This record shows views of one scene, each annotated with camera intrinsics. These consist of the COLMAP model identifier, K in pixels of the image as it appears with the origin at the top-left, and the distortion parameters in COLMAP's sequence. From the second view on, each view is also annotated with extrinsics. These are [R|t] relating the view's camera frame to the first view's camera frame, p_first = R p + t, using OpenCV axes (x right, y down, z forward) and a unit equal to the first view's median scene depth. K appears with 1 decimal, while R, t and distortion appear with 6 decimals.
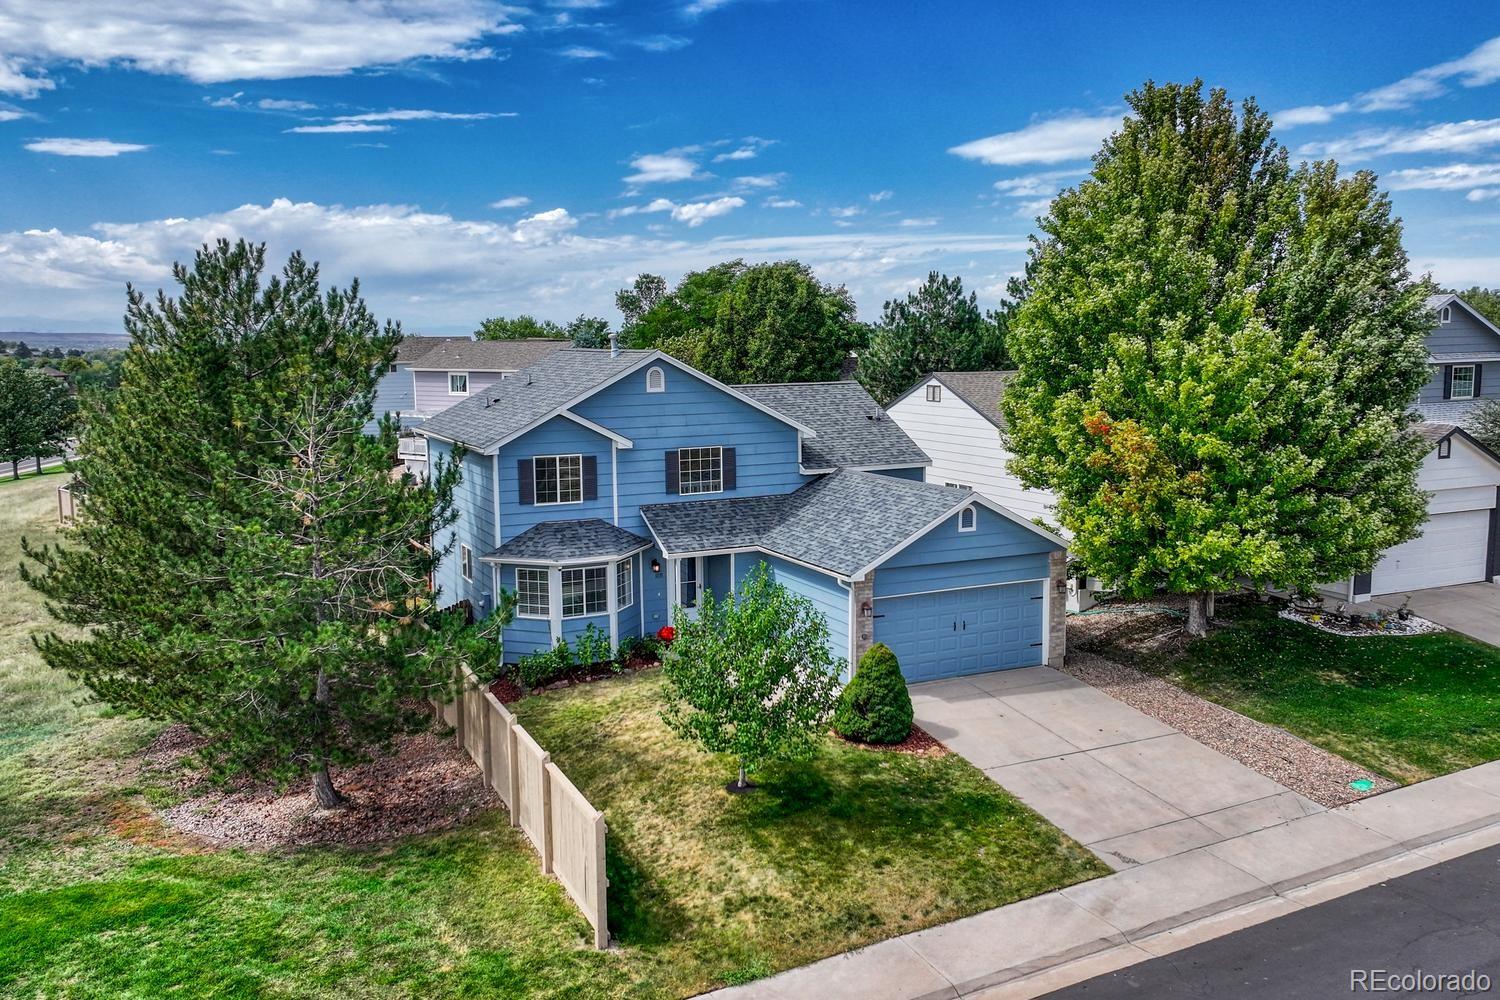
lens RADIAL K [[1280.4, 0, 750.0], [0, 1280.4, 500.0], [0, 0, 1]] dist [0.049319, -0.007171]
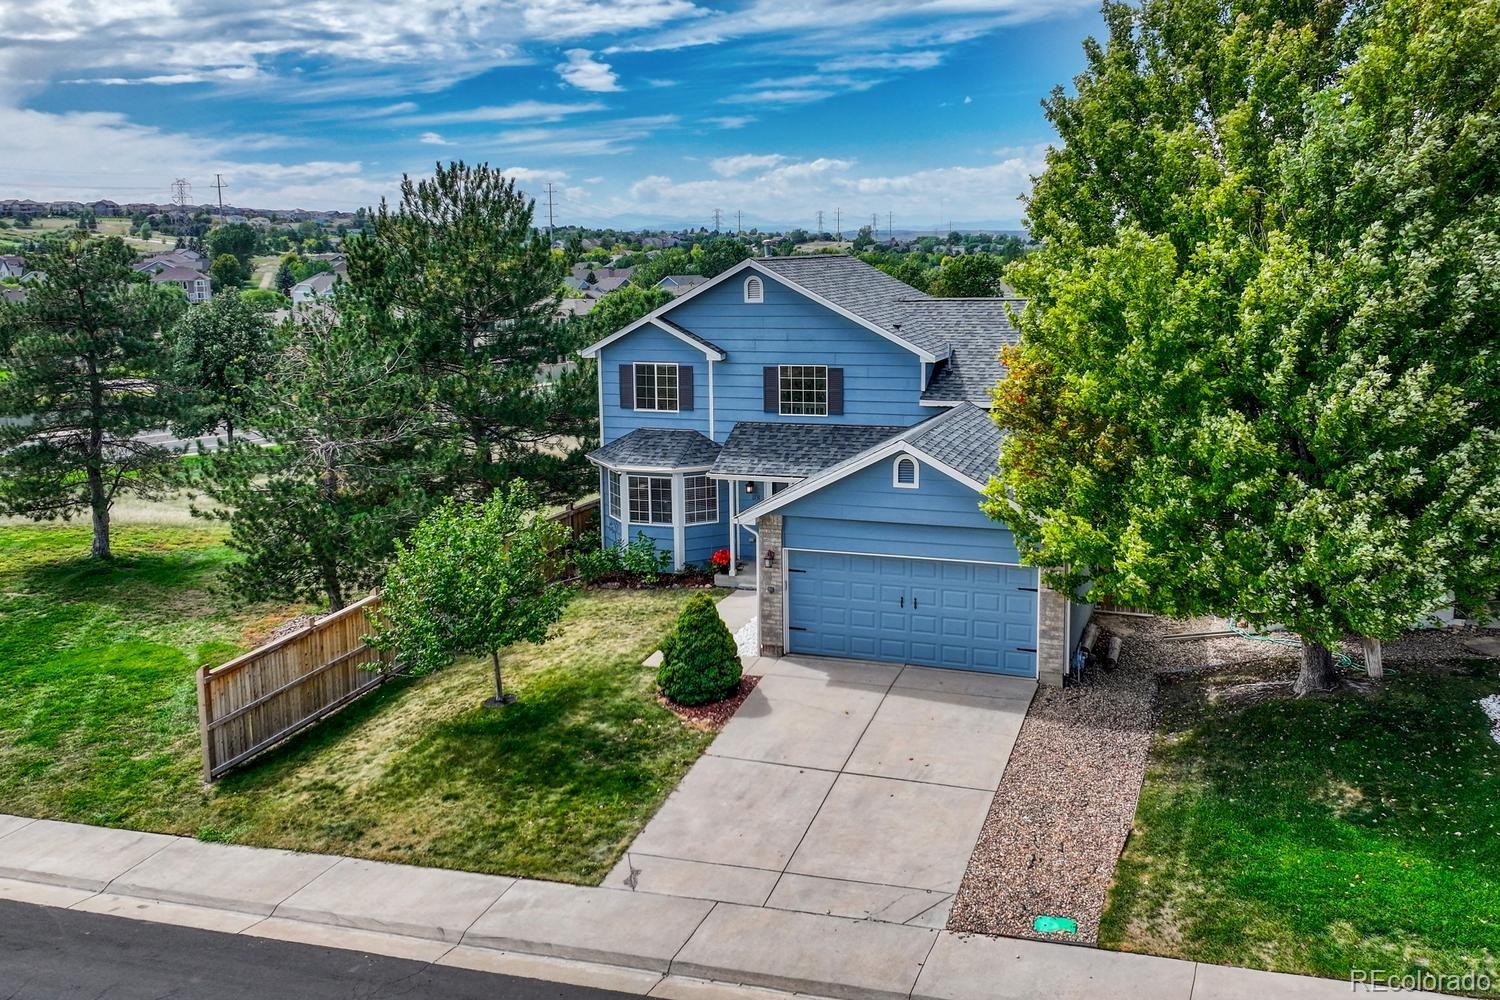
lens RADIAL K [[1360.9, 0, 752.2], [0, 1360.9, 471.5], [0, 0, 1]] dist [0.054201, -0.003418]
pose [[0.684458, 0.121154, -0.718915, 0.683005], [-0.086960, 0.992623, 0.084488, -0.047359], [0.723847, 0.004688, 0.689944, 0.319857]]
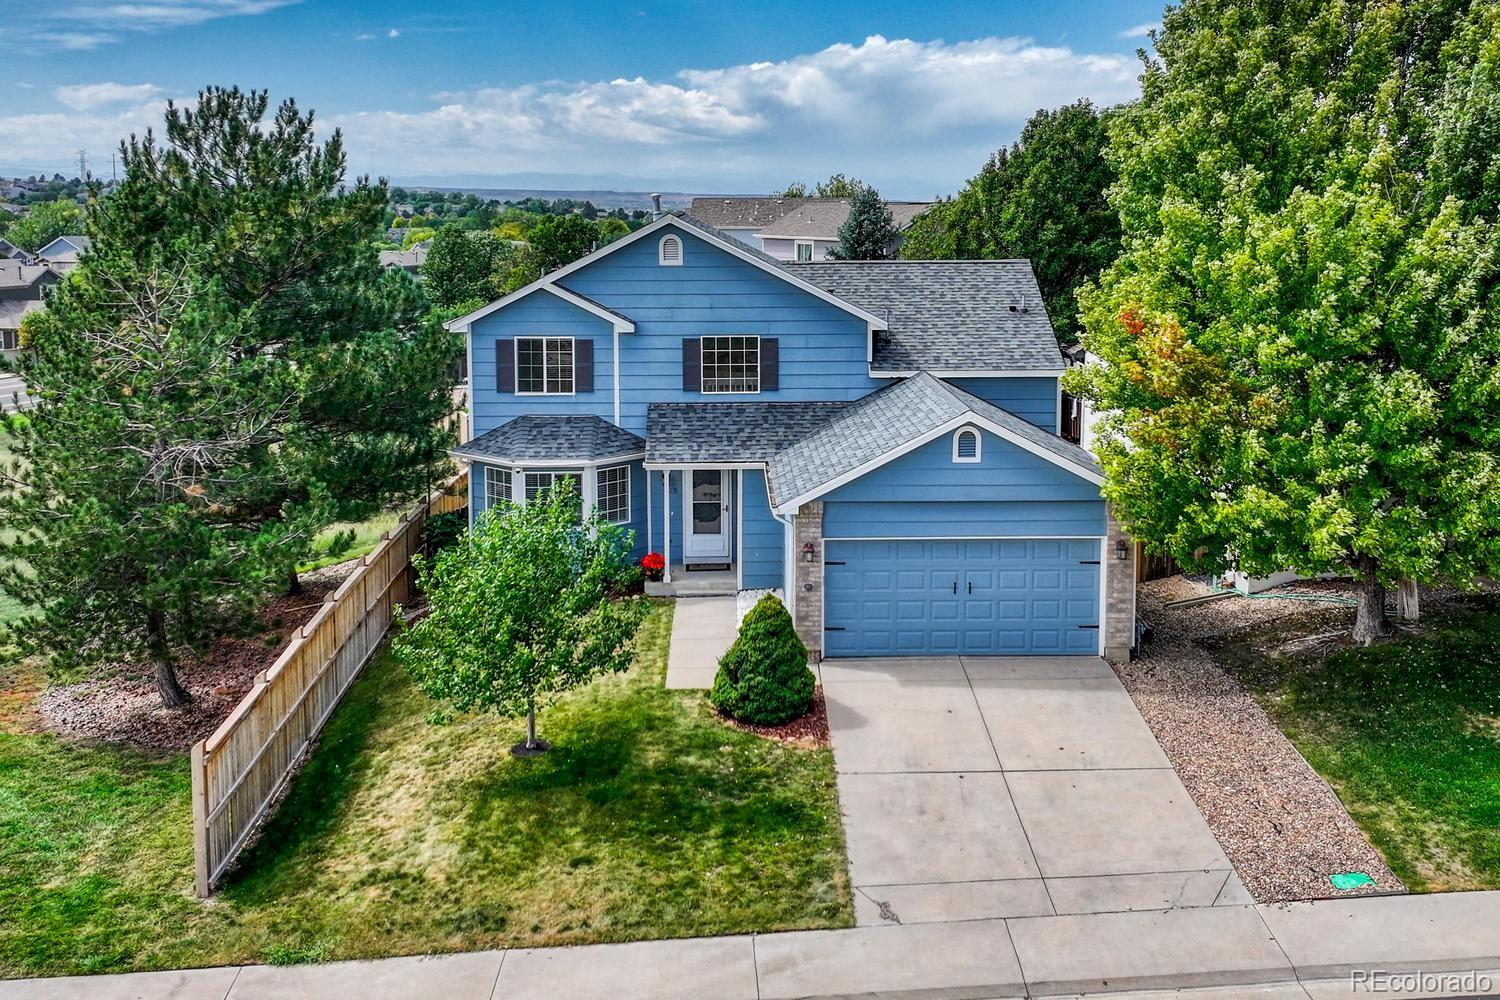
lens RADIAL K [[1612.6, 0, 795.6], [0, 1612.6, 402.9], [0, 0, 1]] dist [0.056469, -0.021069]
pose [[0.916765, 0.061332, -0.394690, 0.424382], [-0.061906, 0.998018, 0.011292, -0.013815], [0.394600, 0.014082, 0.918745, 0.091500]]
